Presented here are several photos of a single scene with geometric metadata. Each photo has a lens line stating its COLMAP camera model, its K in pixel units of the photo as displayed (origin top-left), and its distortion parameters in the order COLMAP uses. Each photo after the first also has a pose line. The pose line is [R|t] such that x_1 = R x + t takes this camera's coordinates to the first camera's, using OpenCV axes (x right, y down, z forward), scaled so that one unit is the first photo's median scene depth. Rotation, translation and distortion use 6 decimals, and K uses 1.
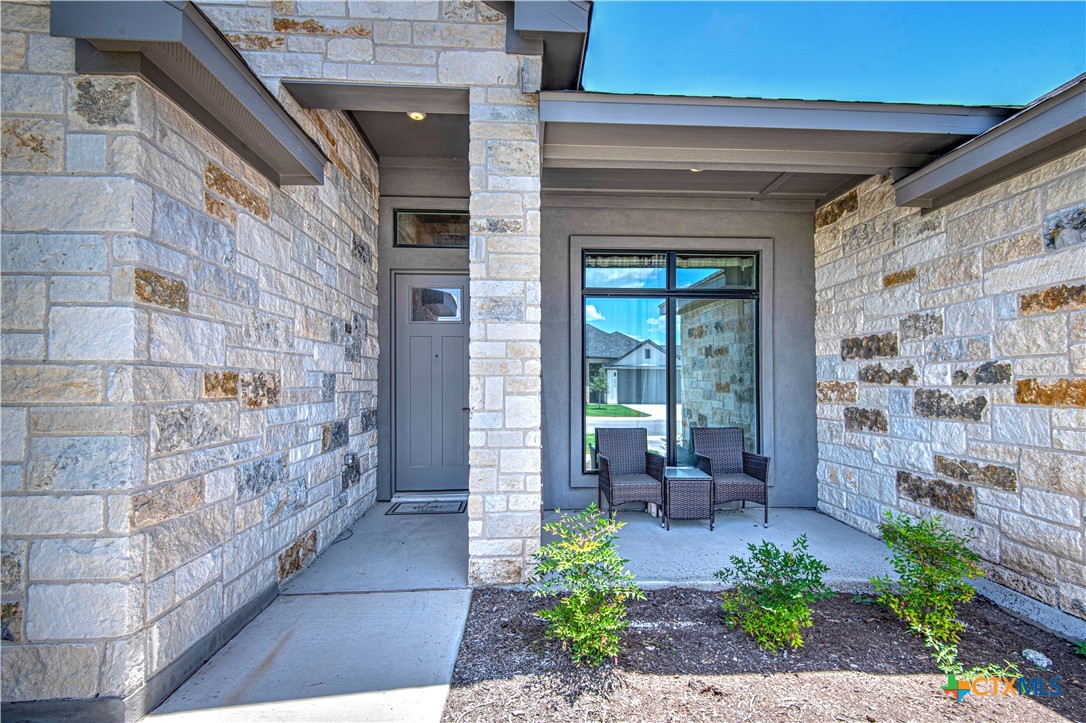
lens RADIAL K [[497.4, 0, 543.1], [0, 497.4, 372.1], [0, 0, 1]] dist [0.008340, -0.004102]
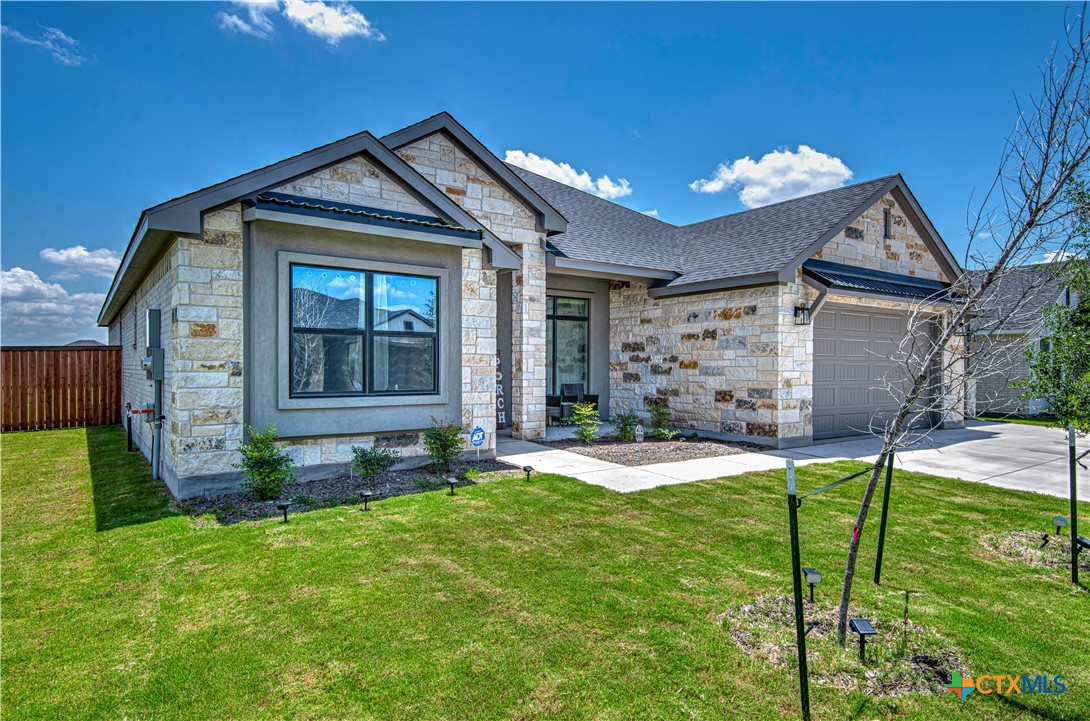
lens RADIAL K [[649.0, 0, 547.3], [0, 649.0, 361.6], [0, 0, 1]] dist [-0.001789, -0.000009]
pose [[0.838922, 0.006277, 0.544215, -1.662058], [-0.017193, 0.999740, 0.014972, -0.024112], [-0.543979, -0.021917, 0.838812, -1.662555]]
